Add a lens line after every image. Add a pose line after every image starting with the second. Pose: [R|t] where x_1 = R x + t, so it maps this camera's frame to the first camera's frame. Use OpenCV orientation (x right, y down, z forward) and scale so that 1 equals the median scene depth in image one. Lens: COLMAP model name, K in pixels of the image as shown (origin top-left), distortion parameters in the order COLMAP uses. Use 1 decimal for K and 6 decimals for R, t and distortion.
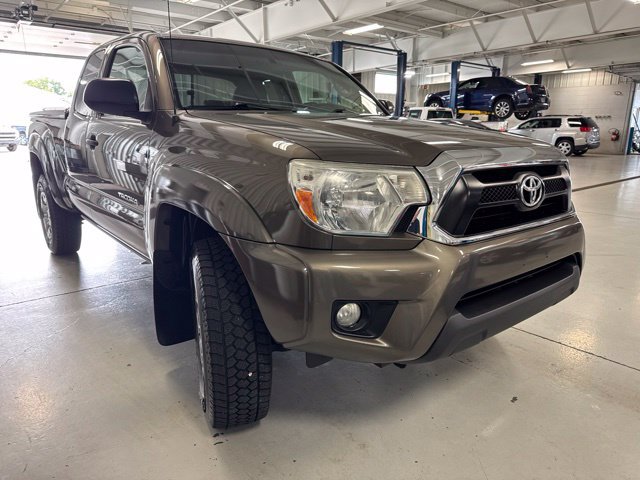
lens RADIAL K [[453.4, 0, 320.0], [0, 453.4, 240.0], [0, 0, 1]] dist [-0.002089, -0.000994]
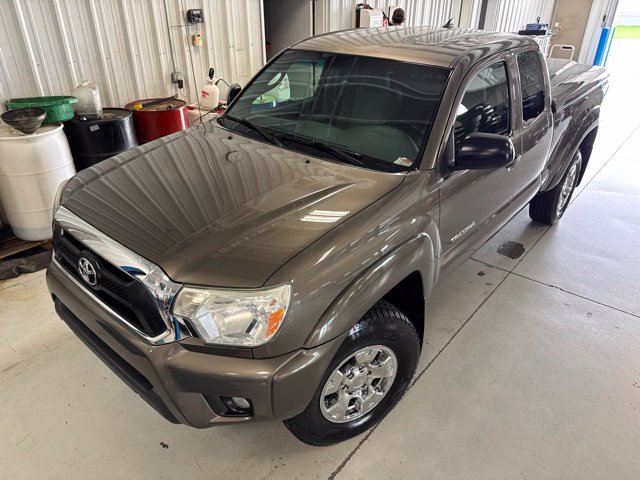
lens RADIAL K [[450.2, 0, 320.0], [0, 450.2, 240.0], [0, 0, 1]] dist [-0.004107, -0.003524]
pose [[0.180929, 0.459583, -0.869510, 1.222269], [-0.240251, 0.877970, 0.414062, -0.628871], [0.953700, 0.133985, 0.269266, 1.002608]]
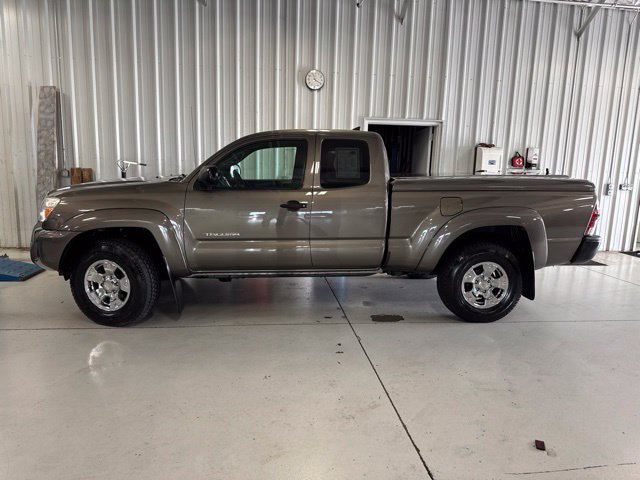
lens RADIAL K [[453.4, 0, 320.0], [0, 453.4, 240.0], [0, 0, 1]] dist [-0.002089, -0.000994]
pose [[-0.533802, 0.112104, -0.838146, 1.567782], [-0.231223, 0.934048, 0.272194, -0.816228], [0.813383, 0.339097, -0.472675, 2.953509]]
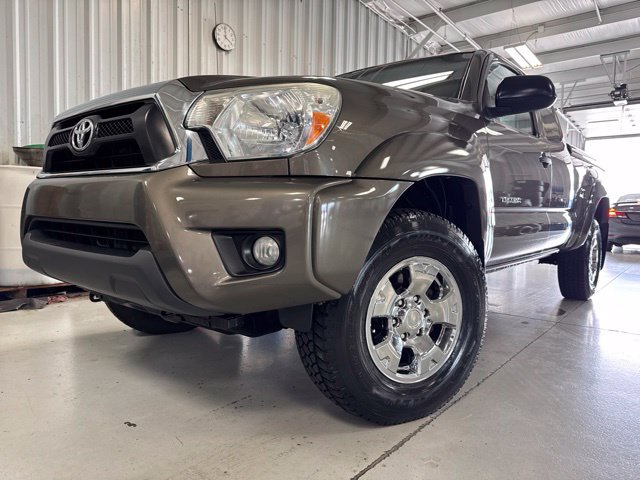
lens RADIAL K [[453.6, 0, 317.6], [0, 453.6, 229.5], [0, 0, 1]] dist [-0.000640, -0.000339]
pose [[0.192011, 0.036666, -0.980708, 1.205026], [-0.248441, 0.968567, -0.012429, -0.022094], [0.949426, 0.246034, 0.195085, 1.069832]]
